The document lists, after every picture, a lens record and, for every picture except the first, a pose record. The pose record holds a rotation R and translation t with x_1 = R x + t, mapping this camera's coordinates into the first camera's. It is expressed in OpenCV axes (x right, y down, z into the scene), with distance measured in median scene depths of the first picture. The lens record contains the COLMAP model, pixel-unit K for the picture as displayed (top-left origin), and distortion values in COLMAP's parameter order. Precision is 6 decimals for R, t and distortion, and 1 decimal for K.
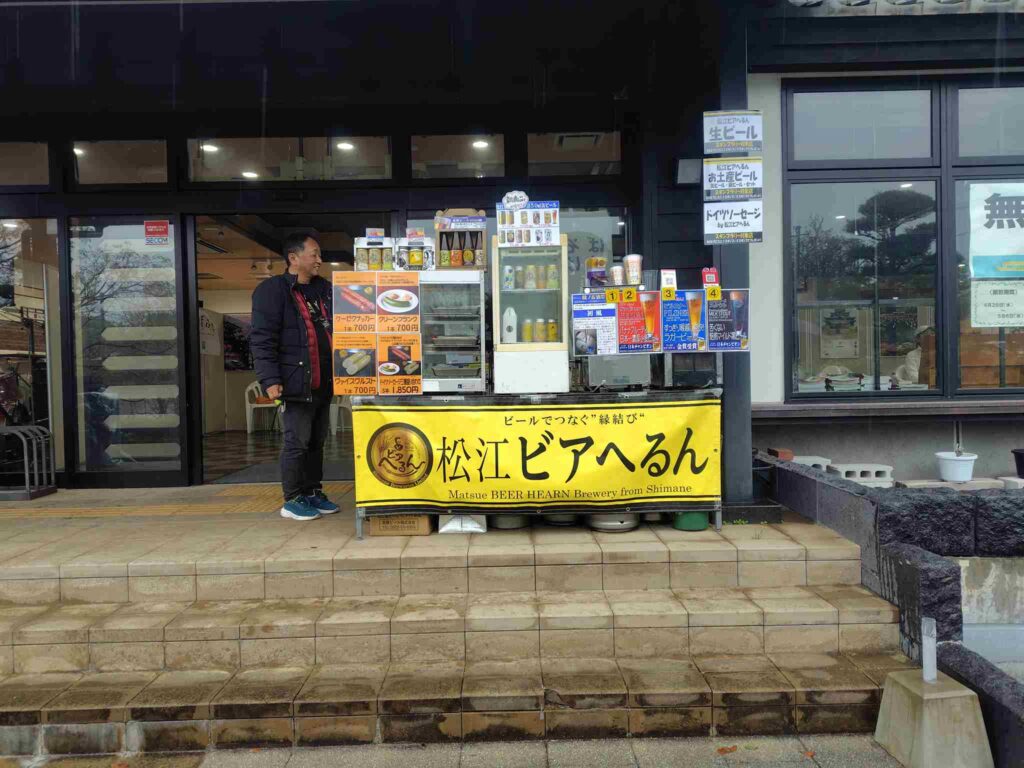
lens RADIAL K [[684.5, 0, 511.9], [0, 684.5, 384.3], [0, 0, 1]] dist [0.011398, 0.002554]
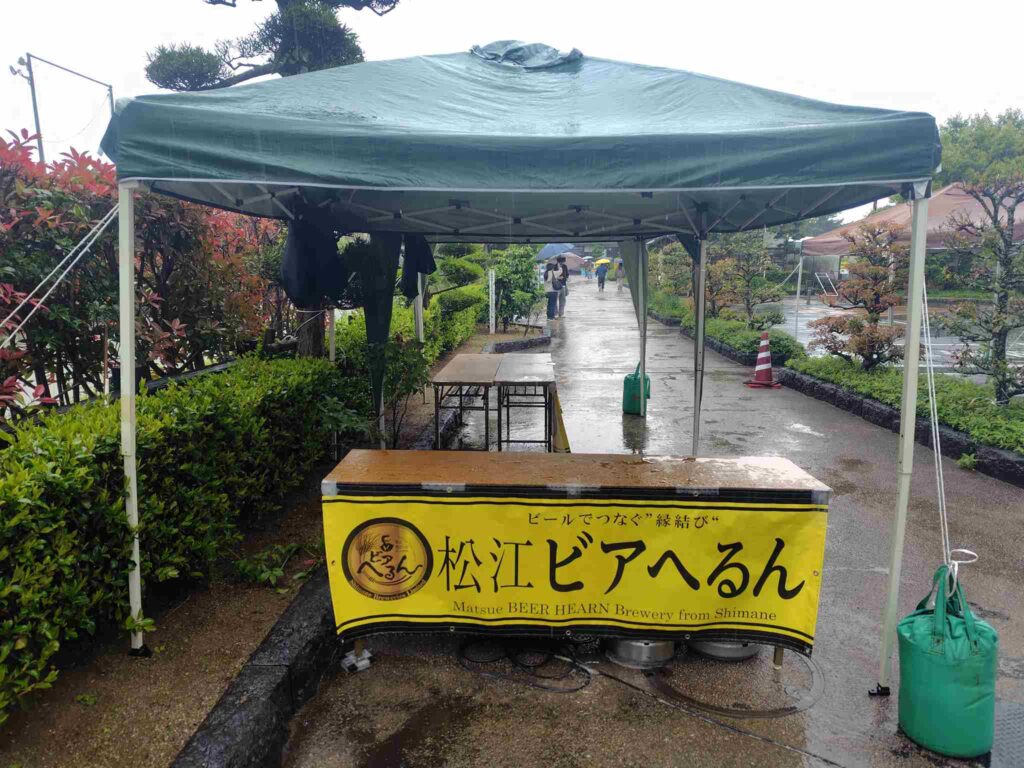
lens RADIAL K [[684.5, 0, 513.2], [0, 684.5, 384.2], [0, 0, 1]] dist [0.011398, 0.002554]
pose [[0.998723, 0.034822, -0.036613, -0.005337], [-0.038026, 0.995141, -0.090823, -0.021572], [0.033273, 0.092100, 0.995194, 0.229264]]
